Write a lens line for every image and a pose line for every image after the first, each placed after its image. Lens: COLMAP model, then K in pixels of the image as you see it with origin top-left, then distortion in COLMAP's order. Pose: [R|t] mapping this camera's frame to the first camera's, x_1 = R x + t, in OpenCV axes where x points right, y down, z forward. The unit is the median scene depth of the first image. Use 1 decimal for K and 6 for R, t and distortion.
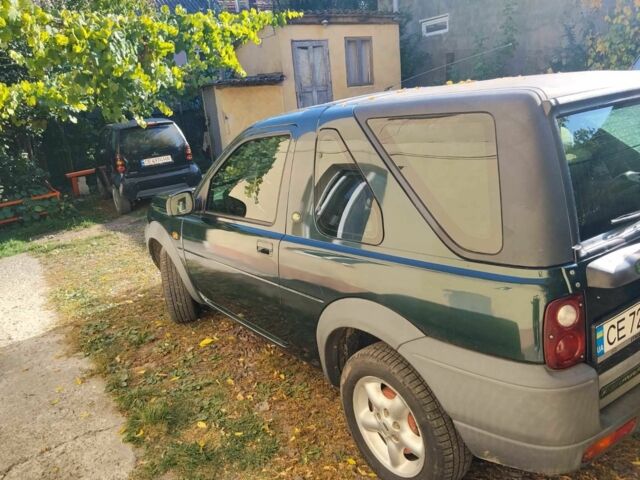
lens RADIAL K [[550.8, 0, 320.0], [0, 550.8, 240.0], [0, 0, 1]] dist [0.003880, -0.122018]
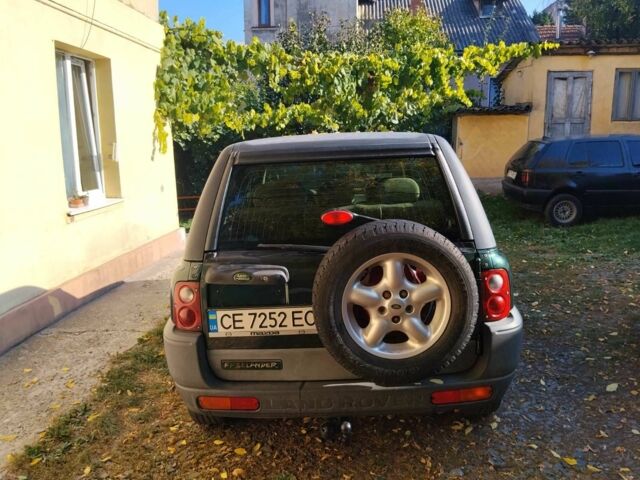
lens RADIAL K [[550.8, 0, 320.0], [0, 550.8, 240.0], [0, 0, 1]] dist [0.003880, -0.122018]
pose [[0.782370, 0.177494, -0.596987, 0.348987], [-0.194596, 0.980208, 0.036407, -0.029288], [0.591633, 0.087687, 0.801425, -0.000952]]
